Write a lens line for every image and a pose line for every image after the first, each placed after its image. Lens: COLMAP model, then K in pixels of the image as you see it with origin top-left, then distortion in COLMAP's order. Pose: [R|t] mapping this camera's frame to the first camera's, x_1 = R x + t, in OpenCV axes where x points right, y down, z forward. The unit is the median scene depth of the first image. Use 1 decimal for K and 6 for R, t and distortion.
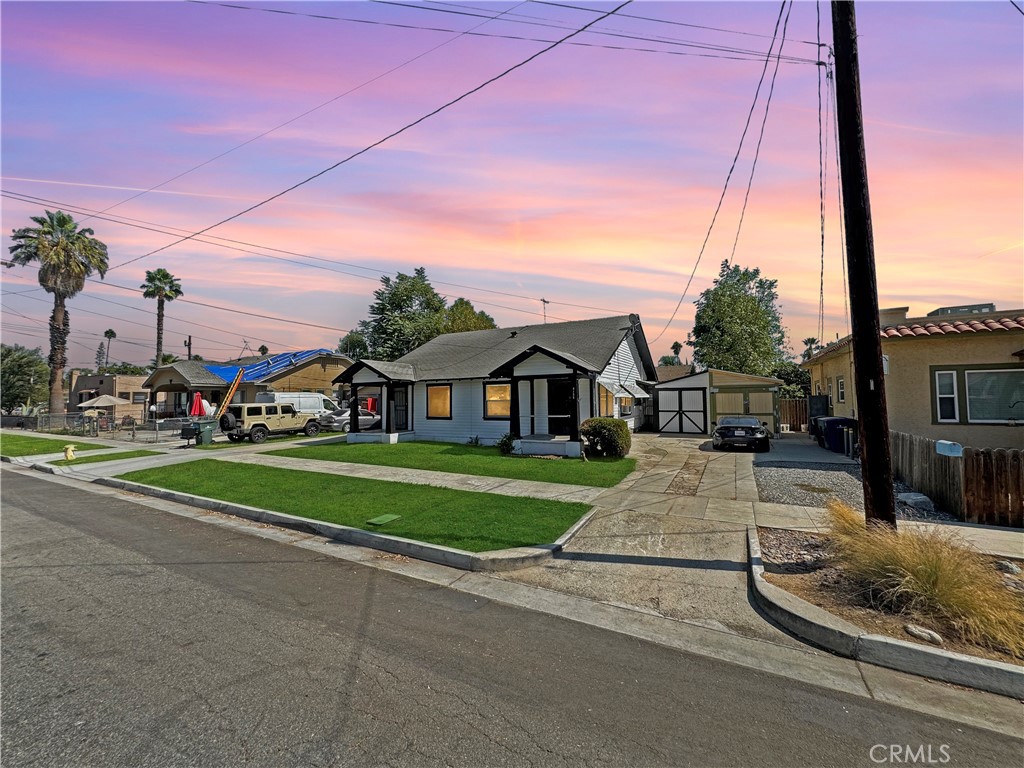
lens RADIAL K [[409.5, 0, 514.6], [0, 409.5, 392.2], [0, 0, 1]] dist [-0.003741, 0.000032]
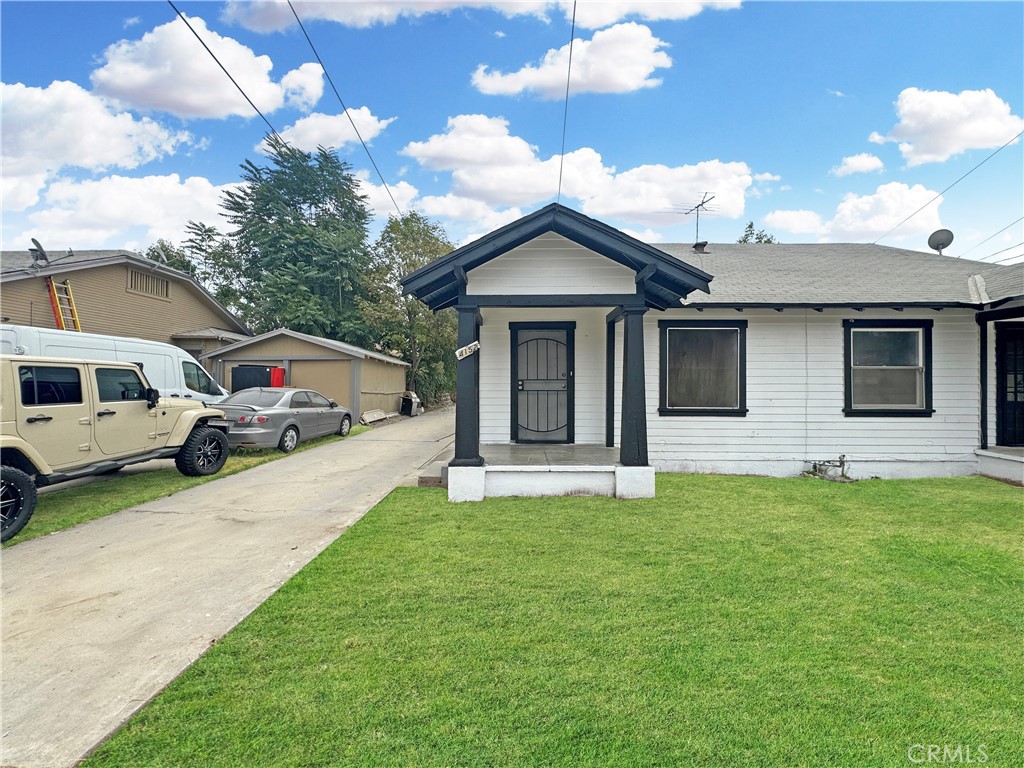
lens RADIAL K [[409.5, 0, 516.3], [0, 409.5, 389.2], [0, 0, 1]] dist [-0.003741, 0.000032]
pose [[0.893606, 0.013826, 0.448640, -0.492737], [-0.023490, 0.999596, 0.015982, 0.039011], [-0.448238, -0.024820, 0.893570, 0.720287]]
